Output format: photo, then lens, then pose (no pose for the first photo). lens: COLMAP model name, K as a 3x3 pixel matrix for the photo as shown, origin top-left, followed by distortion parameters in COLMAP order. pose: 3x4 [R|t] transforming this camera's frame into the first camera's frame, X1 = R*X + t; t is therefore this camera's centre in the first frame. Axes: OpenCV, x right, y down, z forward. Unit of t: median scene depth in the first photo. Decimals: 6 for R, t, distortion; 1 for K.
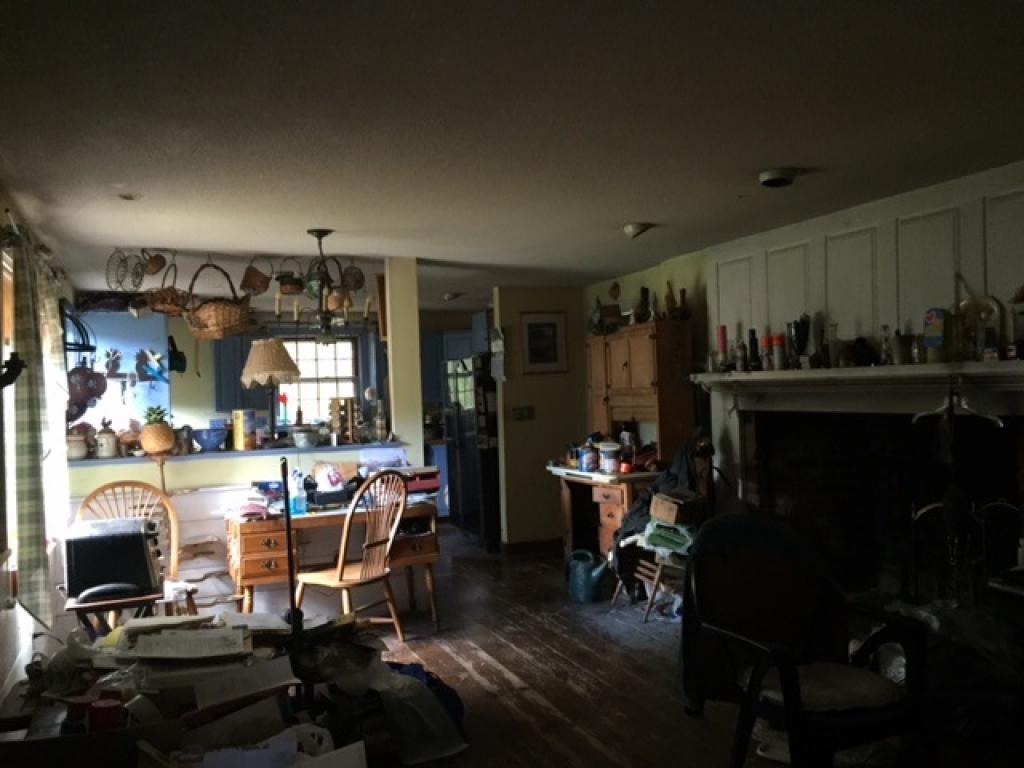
lens RADIAL K [[861.9, 0, 517.0], [0, 861.9, 380.9], [0, 0, 1]] dist [0.013150, -0.014798]
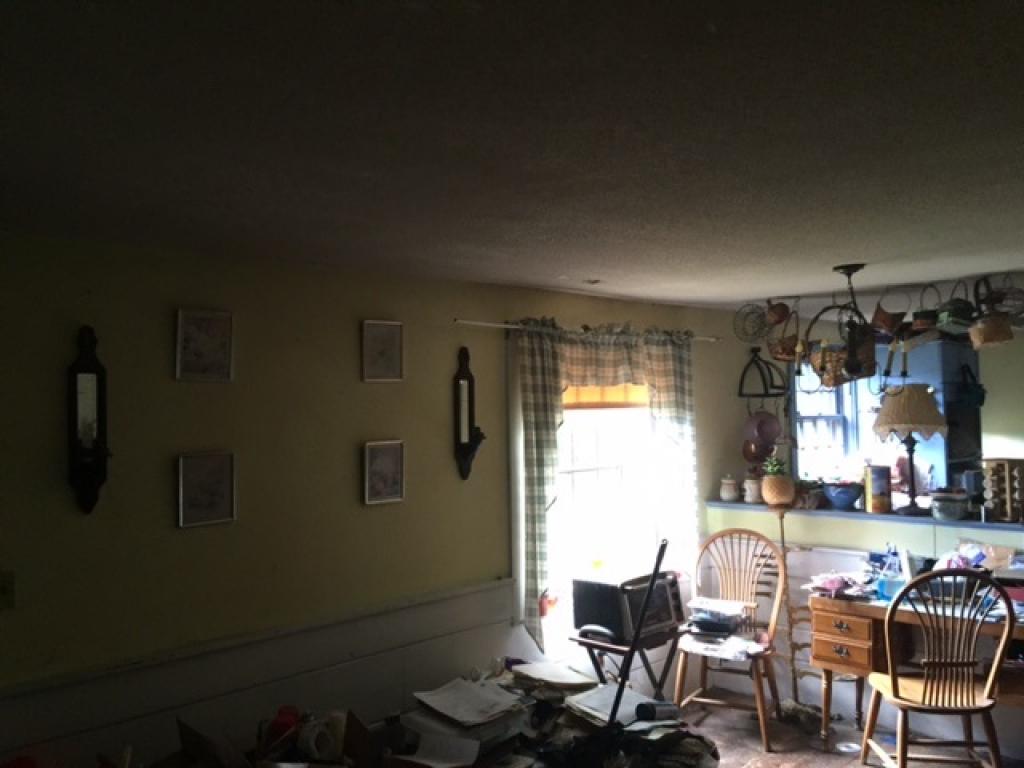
lens RADIAL K [[861.9, 0, 515.1], [0, 861.9, 382.4], [0, 0, 1]] dist [0.013150, -0.014798]
pose [[0.361573, -0.002449, -0.932341, 0.388421], [0.014847, 0.999885, 0.003132, -0.062892], [0.932226, -0.014975, 0.361568, 0.361910]]
